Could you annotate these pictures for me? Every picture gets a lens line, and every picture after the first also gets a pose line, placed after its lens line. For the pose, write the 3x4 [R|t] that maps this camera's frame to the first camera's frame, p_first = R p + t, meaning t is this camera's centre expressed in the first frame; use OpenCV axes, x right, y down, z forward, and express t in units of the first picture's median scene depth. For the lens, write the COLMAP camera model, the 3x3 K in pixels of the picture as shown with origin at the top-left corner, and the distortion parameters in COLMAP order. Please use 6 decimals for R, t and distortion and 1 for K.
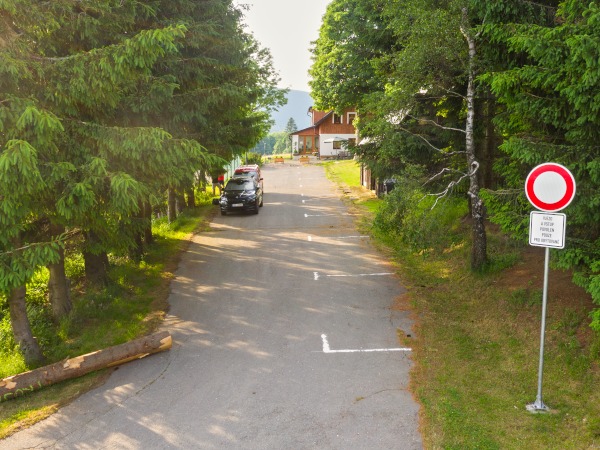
lens RADIAL K [[621.1, 0, 300.1], [0, 621.1, 225.0], [0, 0, 1]] dist [-0.020298, 0.000000]
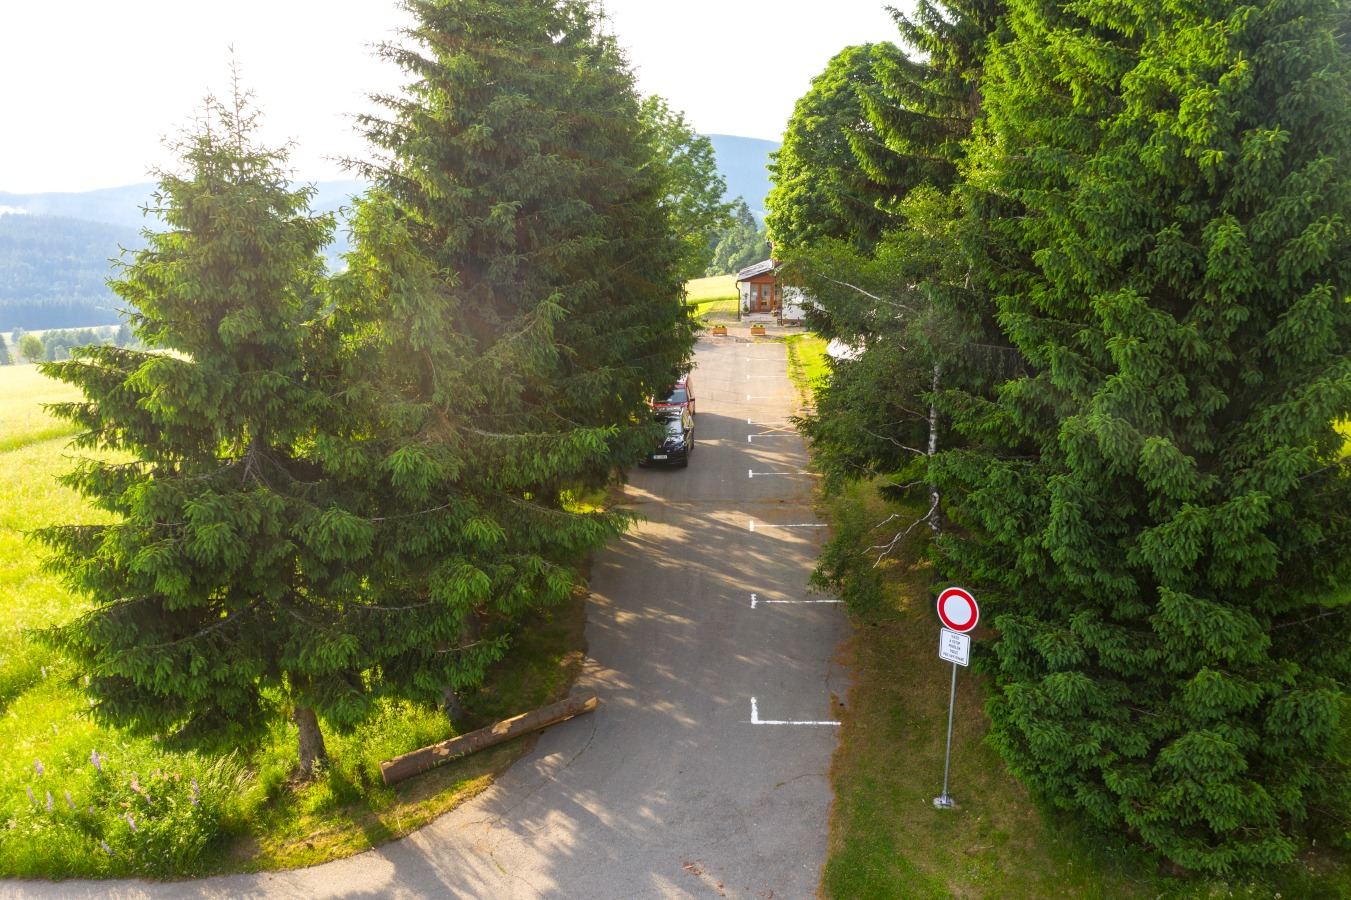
lens RADIAL K [[1082.4, 0, 710.4], [0, 1082.4, 443.5], [0, 0, 1]] dist [-0.024886, -0.001634]
pose [[0.998792, 0.020537, -0.044640, 0.037897], [-0.015536, 0.993852, 0.109617, -0.395535], [0.046617, -0.108791, 0.992971, -0.614596]]
